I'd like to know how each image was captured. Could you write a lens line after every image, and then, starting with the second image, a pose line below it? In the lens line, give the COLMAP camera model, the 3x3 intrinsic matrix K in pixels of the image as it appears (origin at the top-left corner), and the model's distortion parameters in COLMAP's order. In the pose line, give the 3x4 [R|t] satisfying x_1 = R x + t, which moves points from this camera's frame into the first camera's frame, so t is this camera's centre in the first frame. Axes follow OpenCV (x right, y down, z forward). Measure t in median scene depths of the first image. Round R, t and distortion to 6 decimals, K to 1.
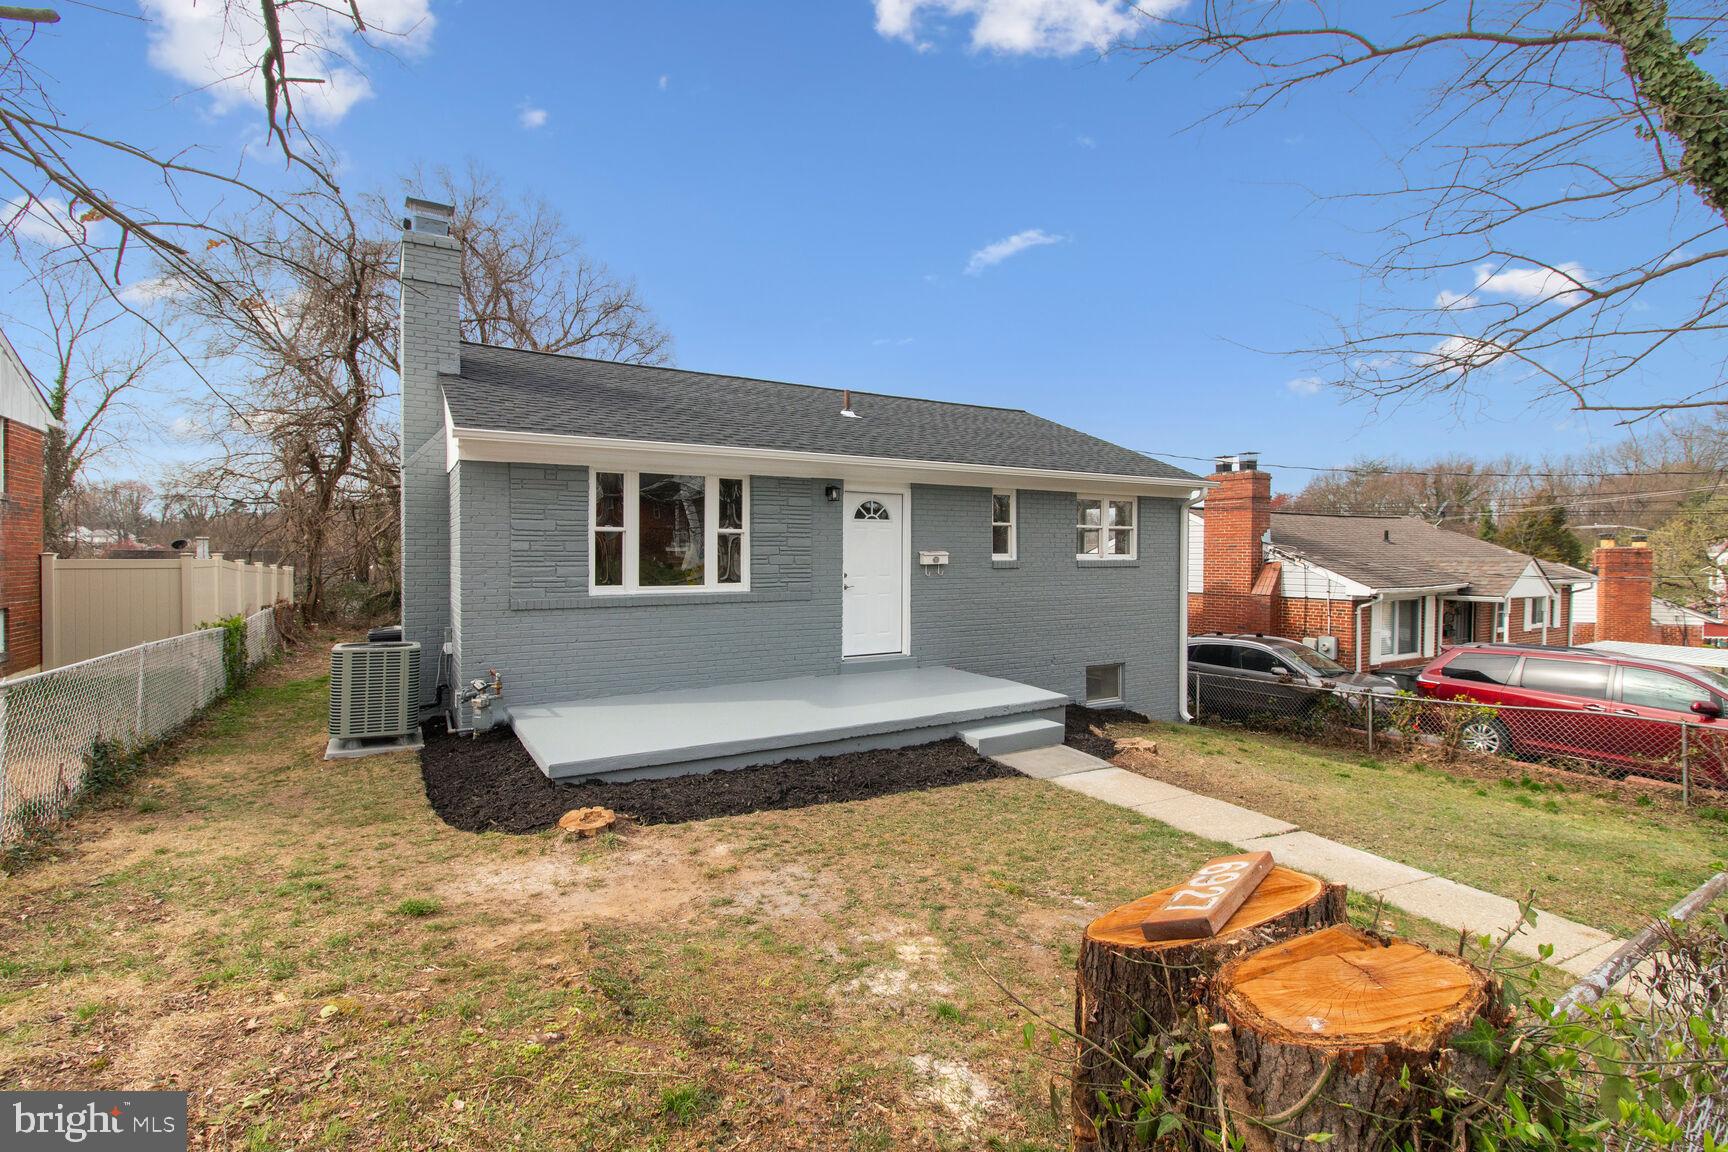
lens RADIAL K [[797.1, 0, 899.8], [0, 797.1, 571.2], [0, 0, 1]] dist [0.016651, 0.001652]
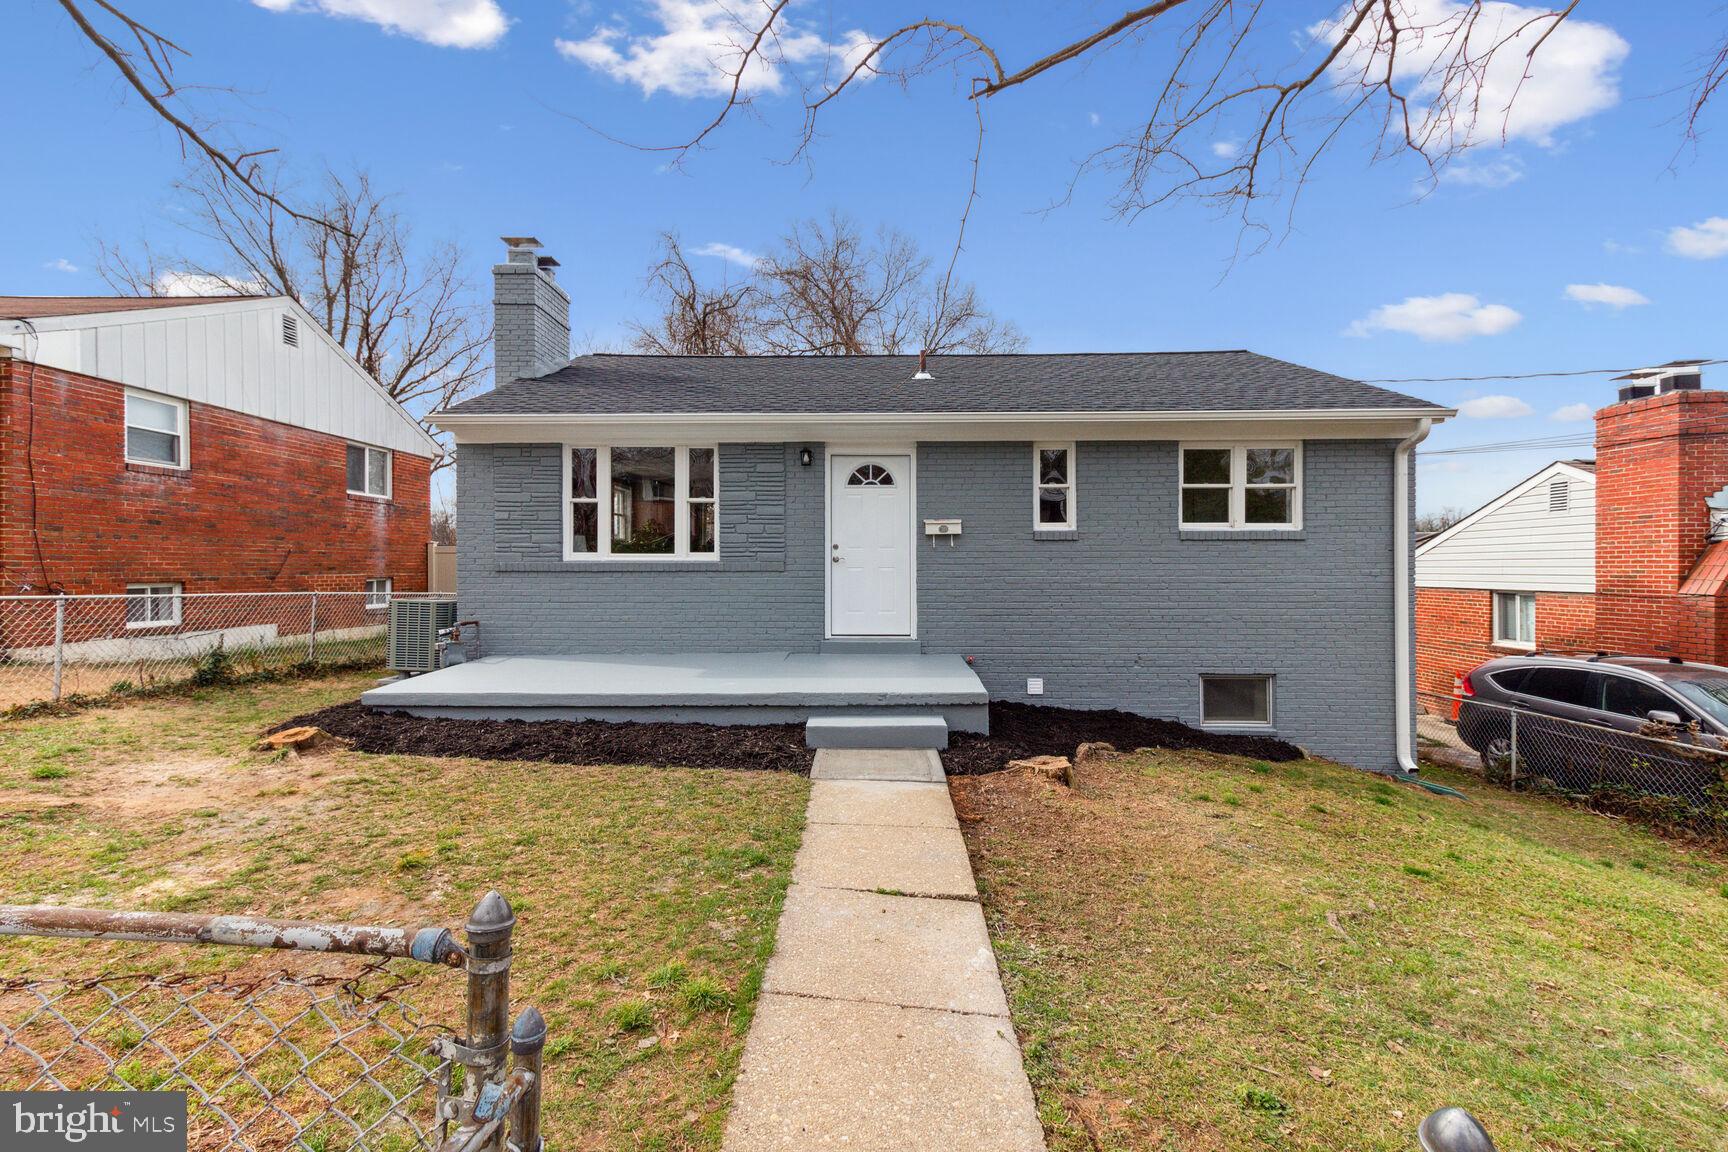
lens RADIAL K [[797.1, 0, 862.4], [0, 797.1, 580.3], [0, 0, 1]] dist [0.016651, 0.001652]
pose [[0.836048, 0.010859, -0.548549, 0.464218], [-0.010583, 0.999937, 0.003666, 0.040474], [0.548554, 0.002741, 0.836111, 0.251719]]
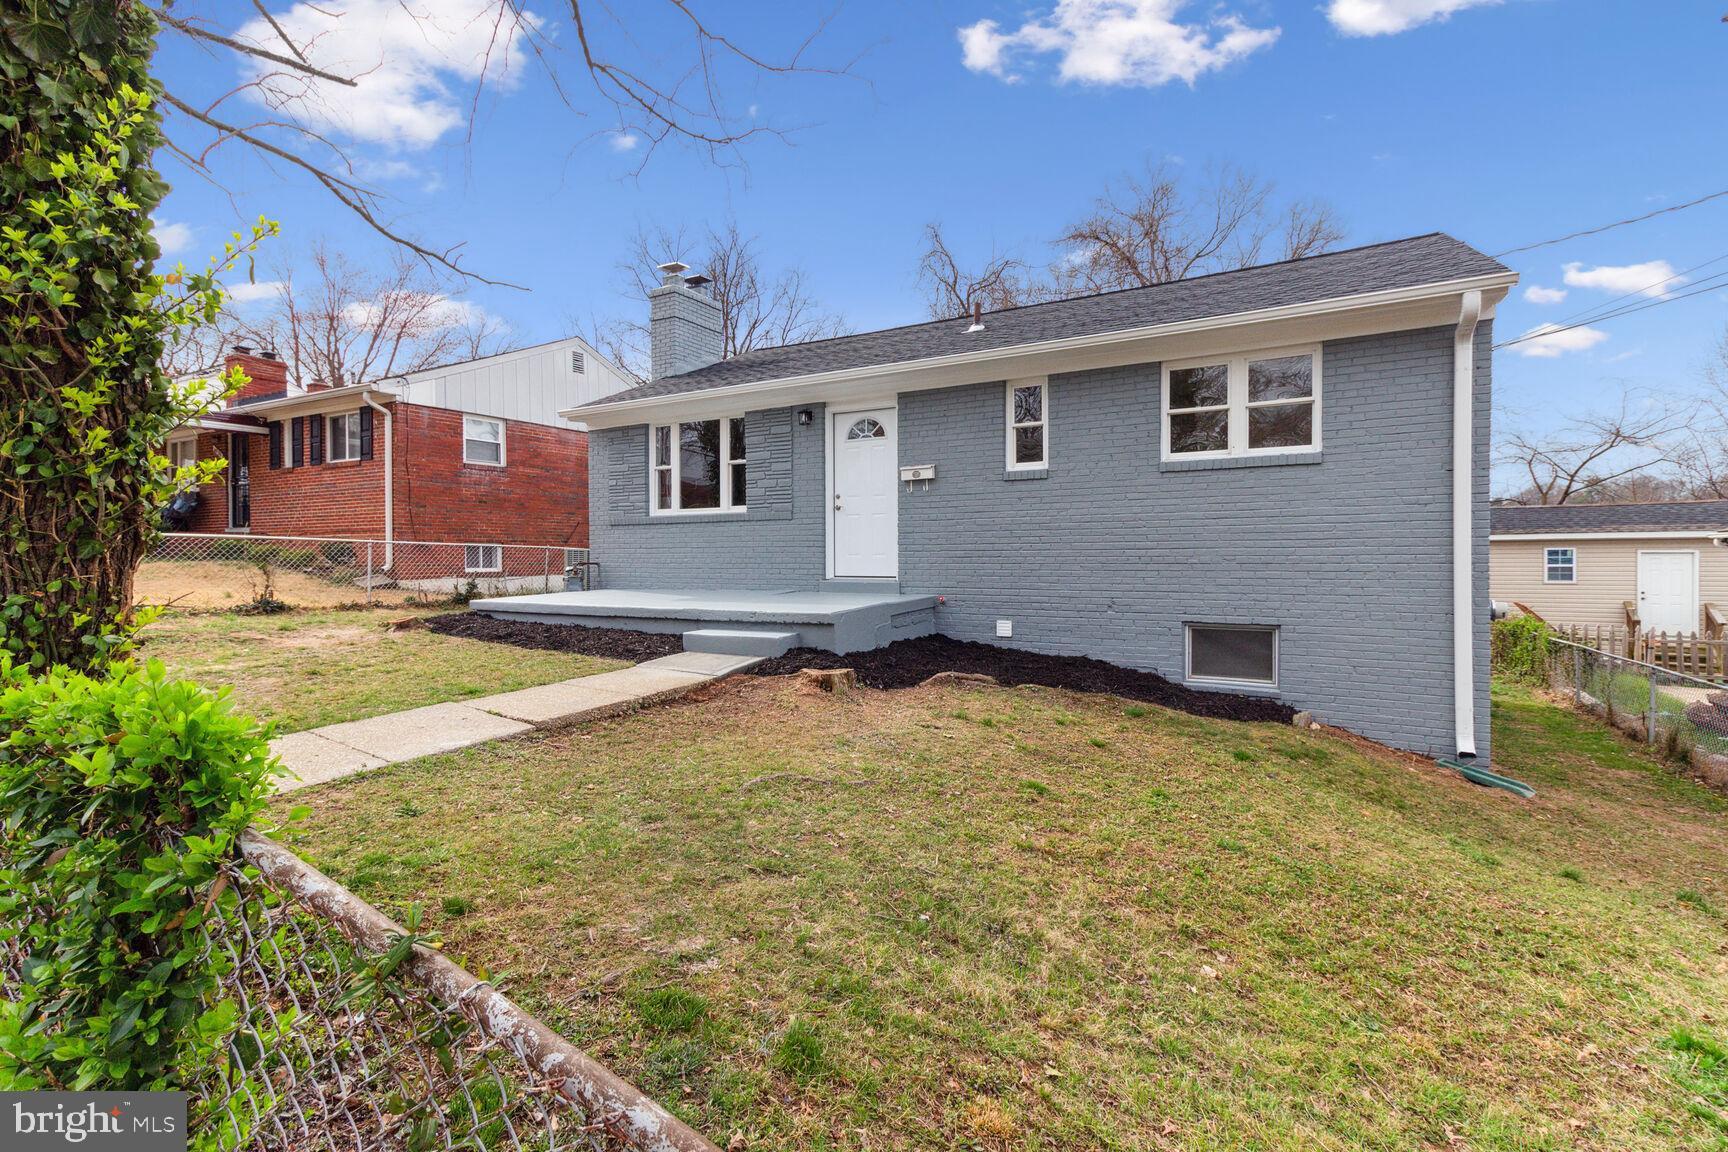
lens RADIAL K [[797.1, 0, 848.3], [0, 797.1, 581.9], [0, 0, 1]] dist [0.016651, 0.001652]
pose [[0.458463, 0.028867, -0.888244, 0.849861], [-0.008907, 0.999571, 0.027888, 0.086274], [0.888669, -0.004874, 0.458524, 0.548952]]
